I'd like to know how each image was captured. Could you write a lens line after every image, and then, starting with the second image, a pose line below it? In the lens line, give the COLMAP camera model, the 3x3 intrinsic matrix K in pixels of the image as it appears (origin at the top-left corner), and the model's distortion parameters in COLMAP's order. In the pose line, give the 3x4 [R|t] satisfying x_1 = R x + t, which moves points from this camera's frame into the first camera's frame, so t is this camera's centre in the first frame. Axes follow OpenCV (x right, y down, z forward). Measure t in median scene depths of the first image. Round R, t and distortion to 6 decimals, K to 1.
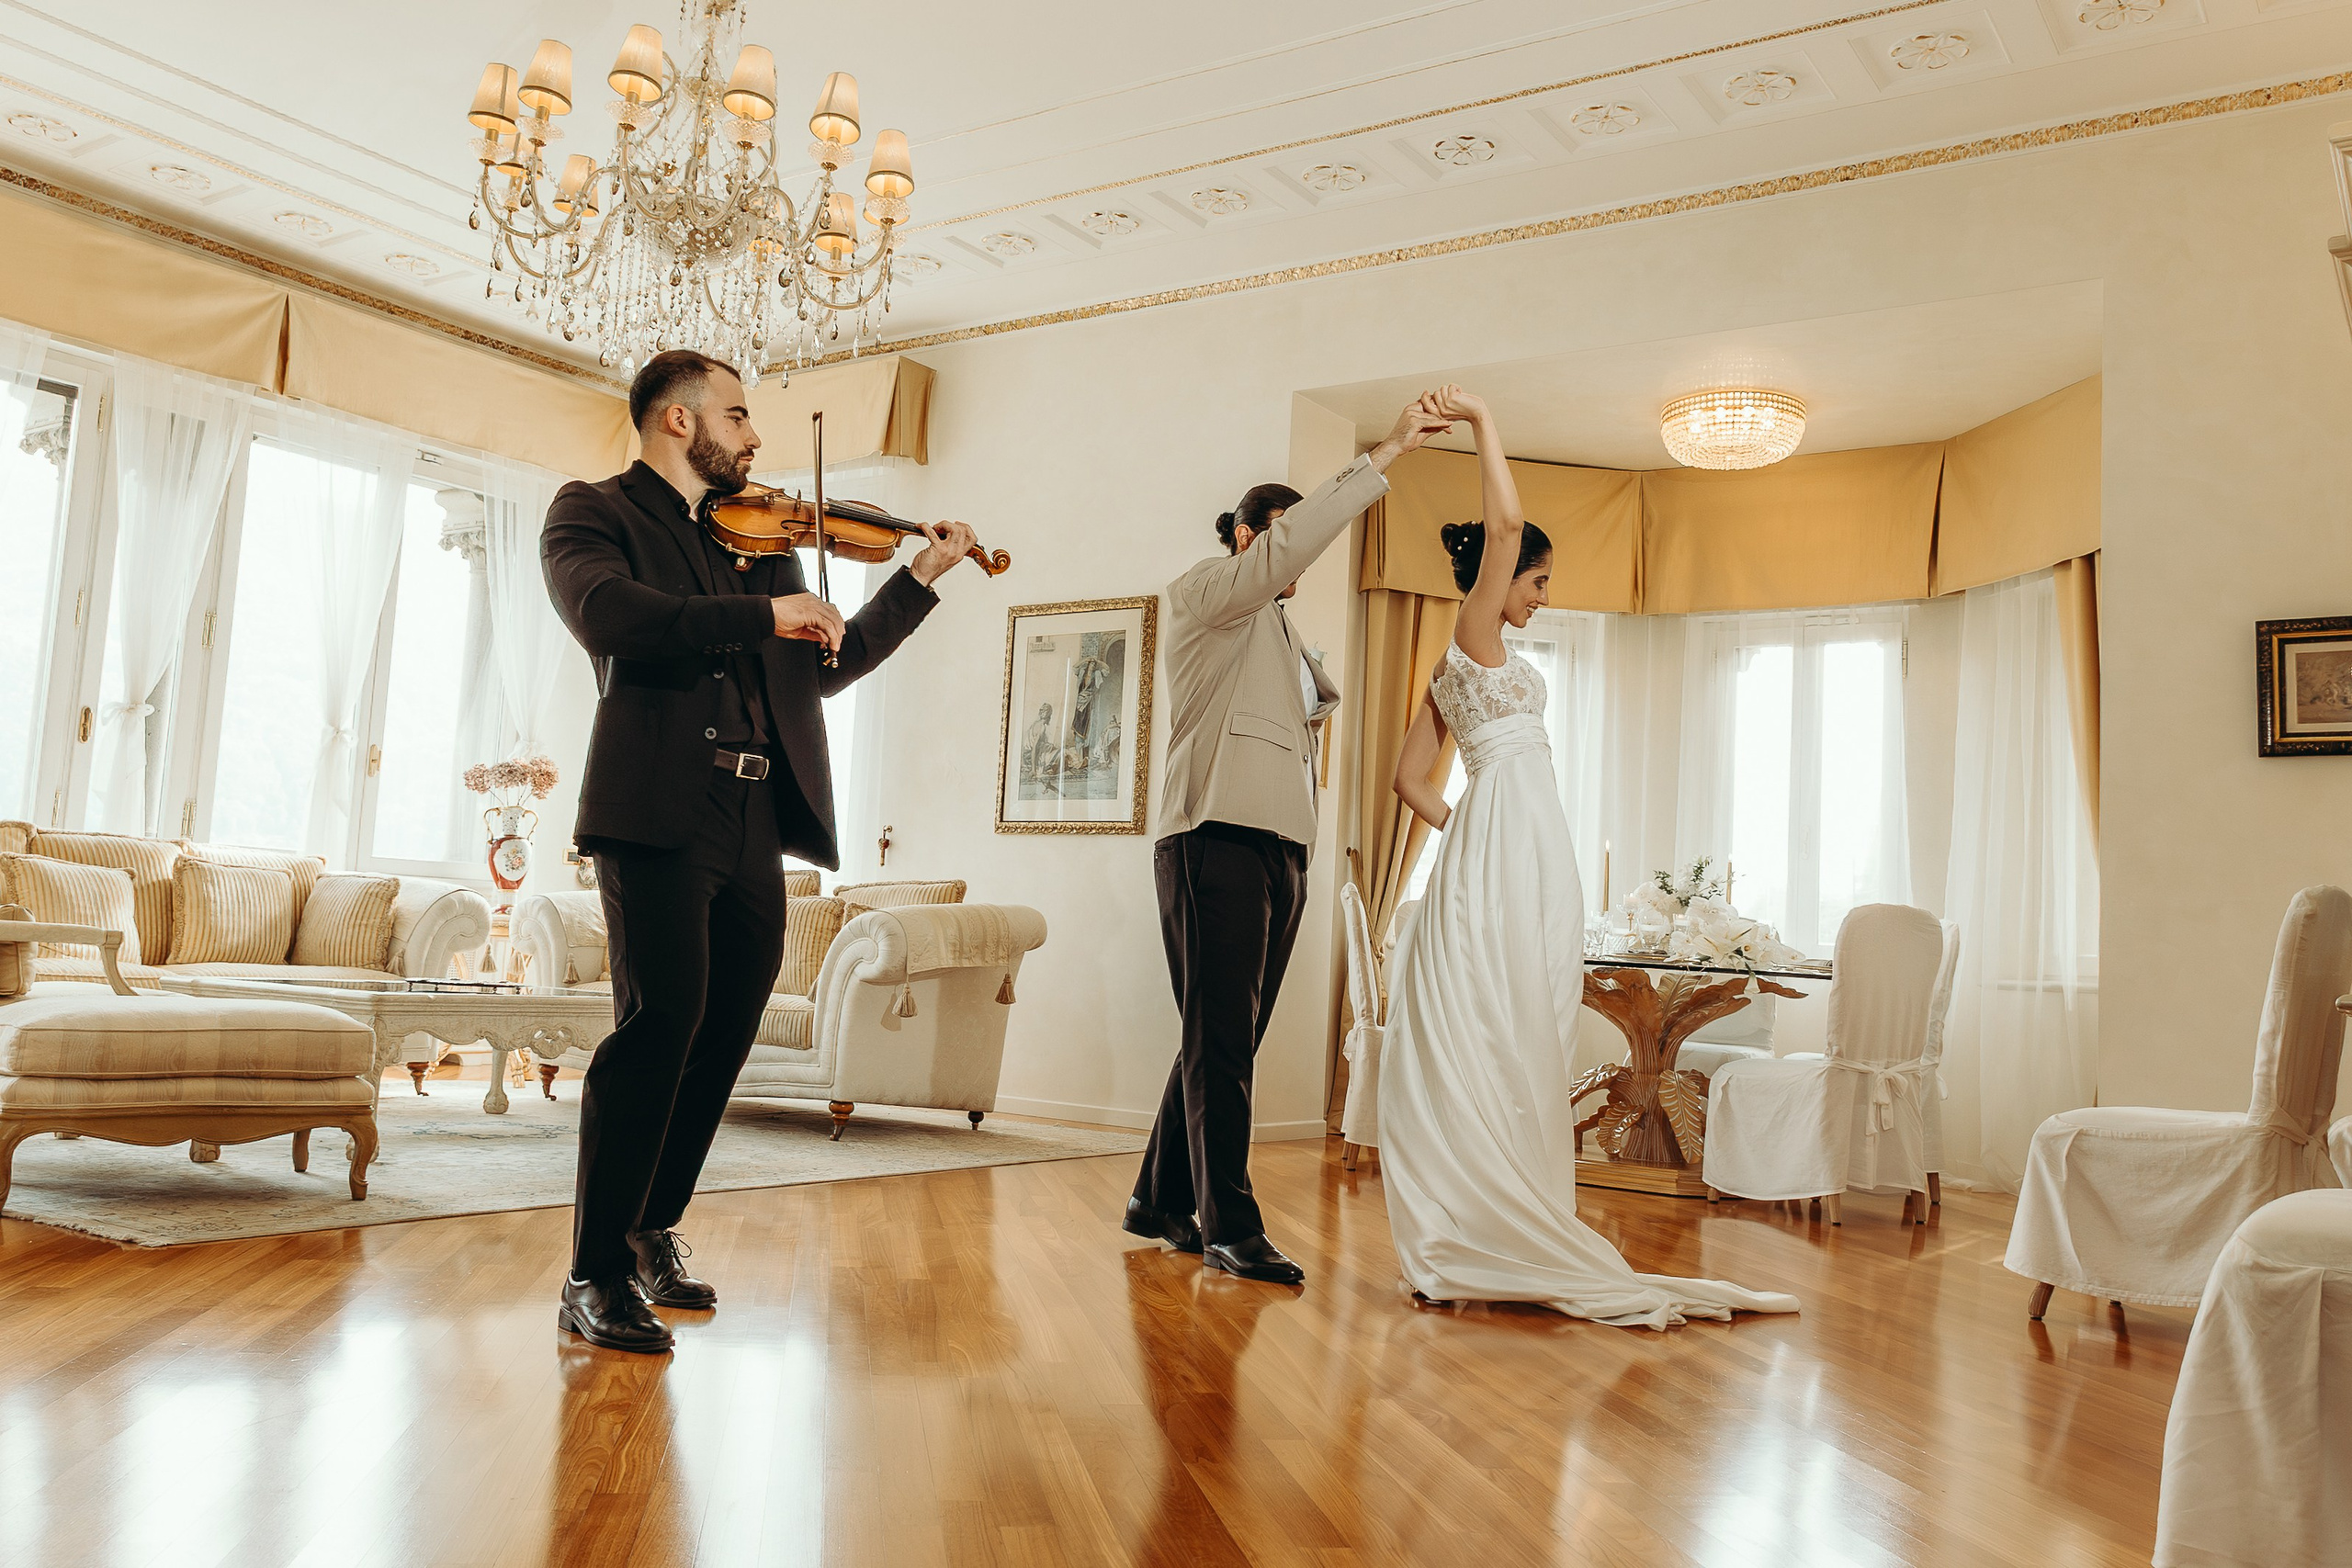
lens RADIAL K [[1866.5, 0, 1160.3], [0, 1866.5, 786.2], [0, 0, 1]] dist [-0.005434, 0.011451]
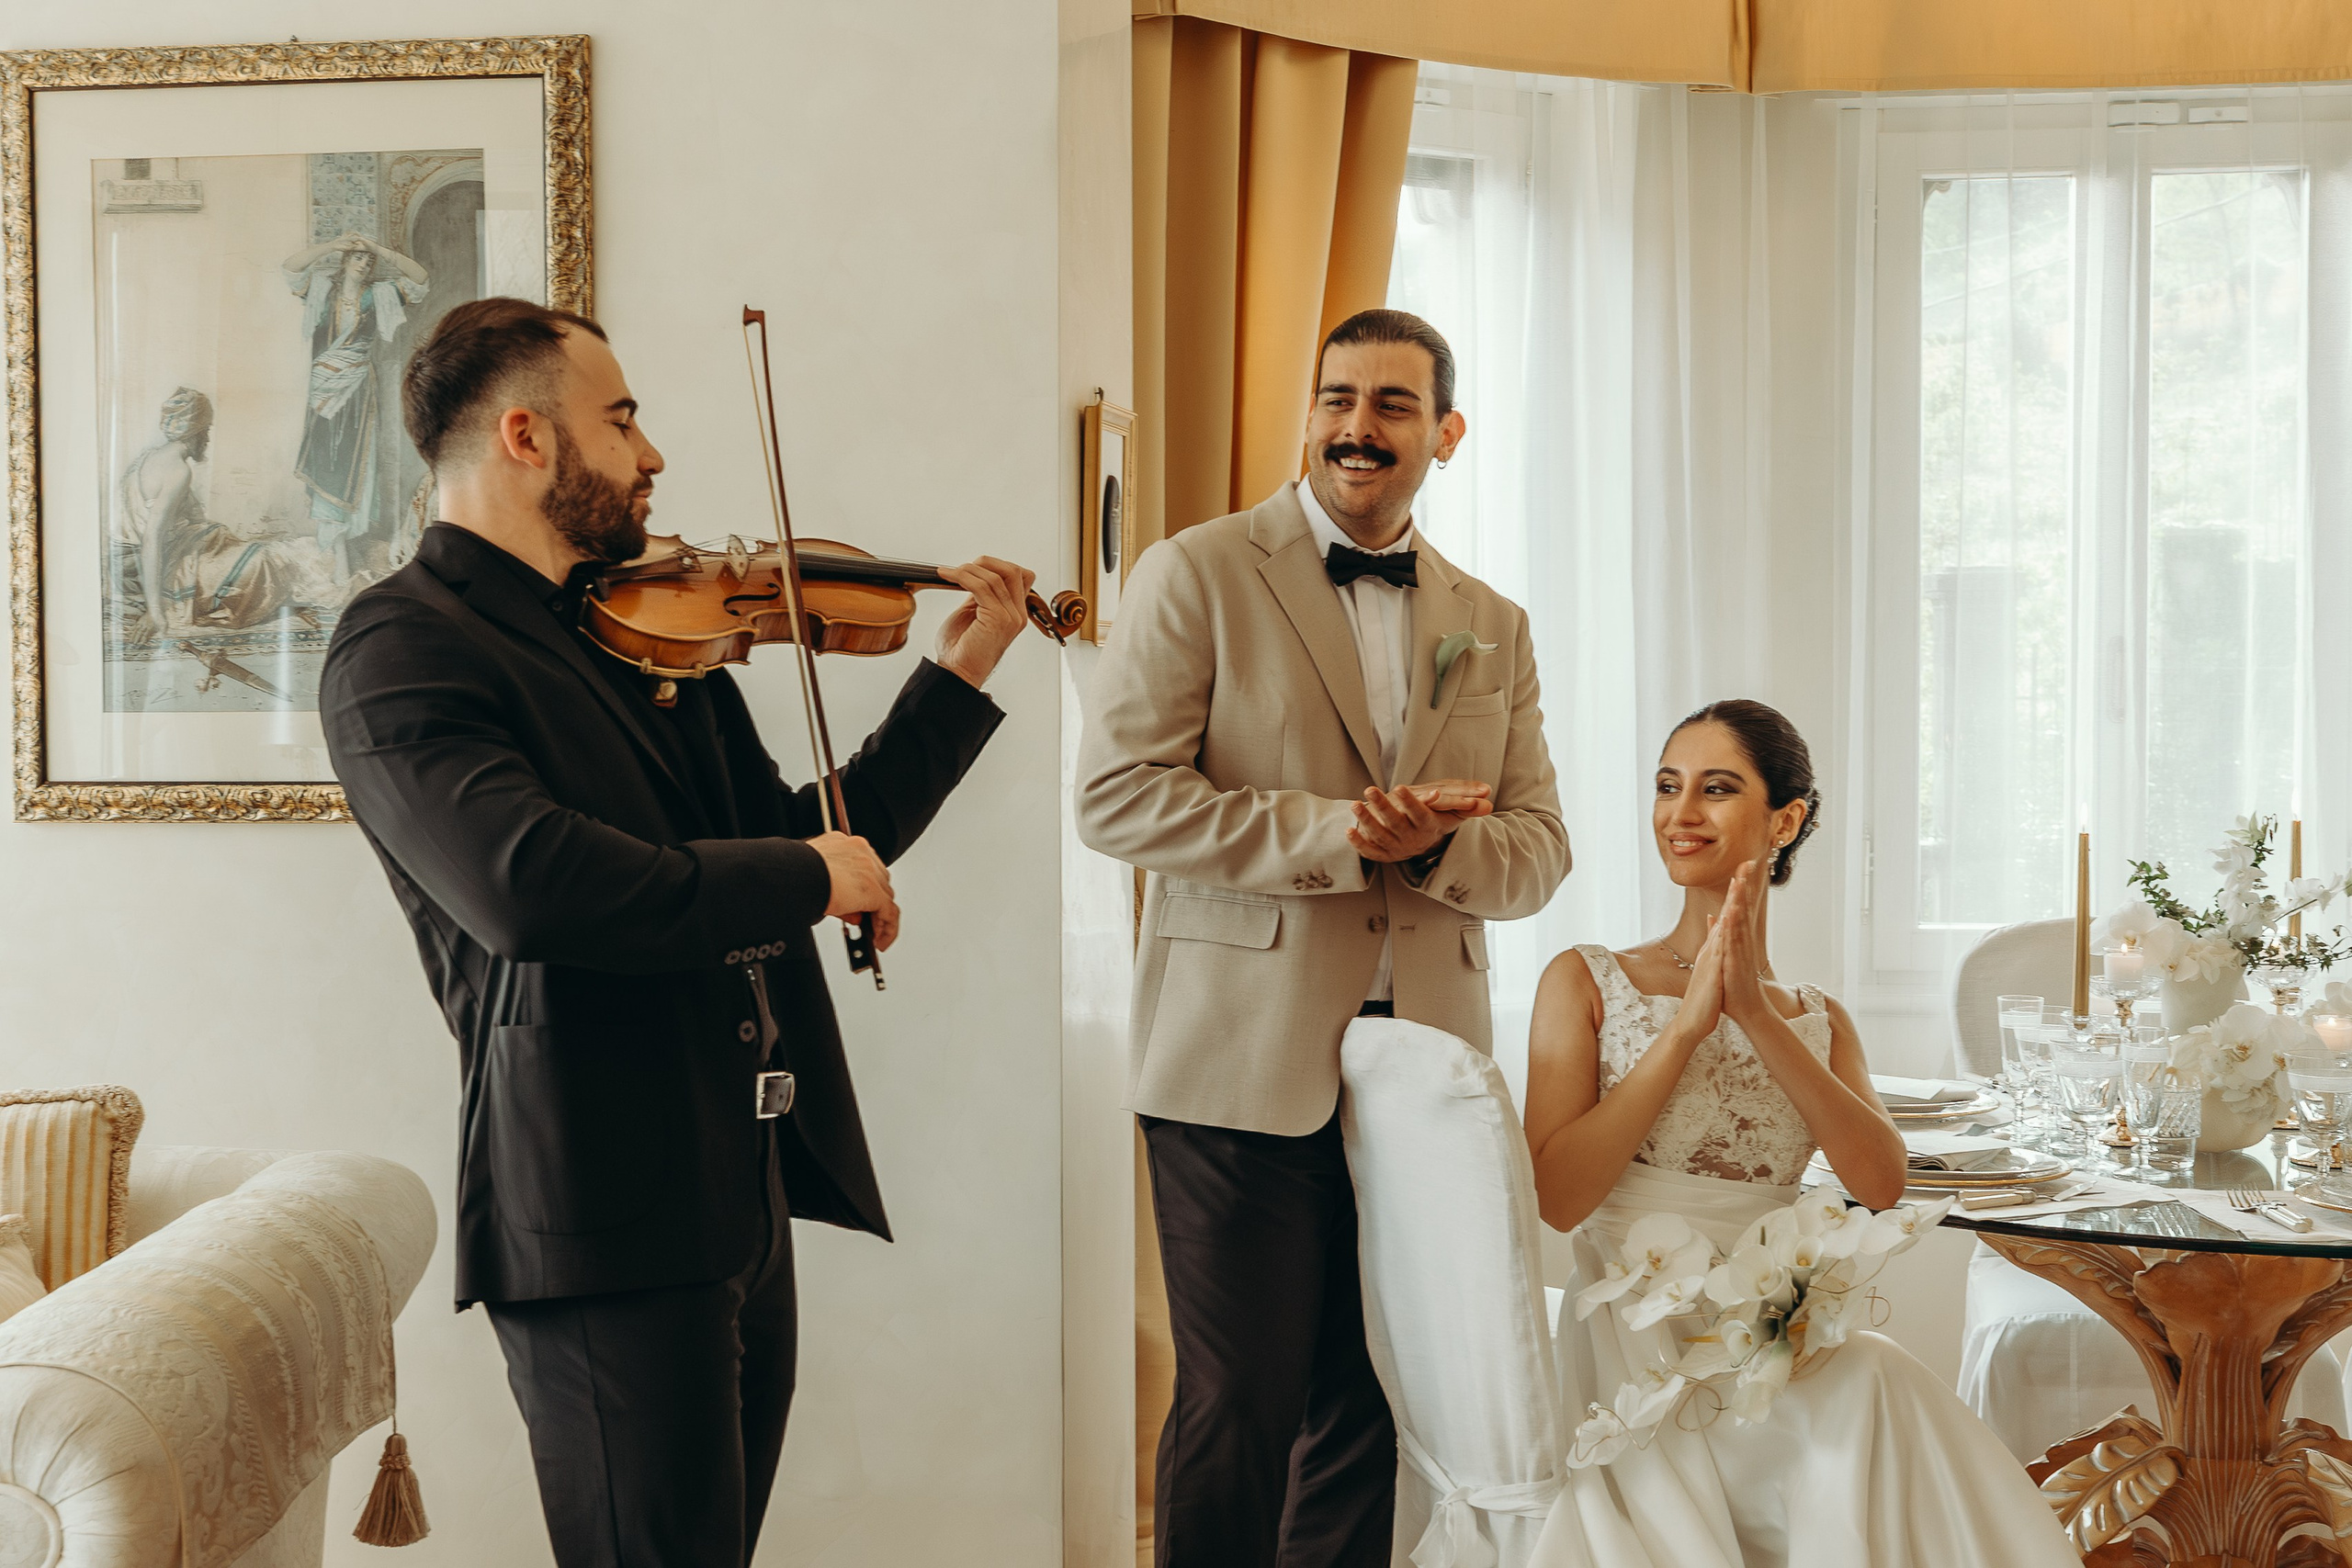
lens RADIAL K [[3551.9, 0, 1176.0], [0, 3551.9, 784.0], [0, 0, 1]] dist [-0.263784, 1.748781]
pose [[0.901365, -0.077283, 0.426108, -0.180597], [0.015637, 0.989114, 0.146317, -0.068138], [-0.432777, -0.125222, 0.892762, 0.459576]]
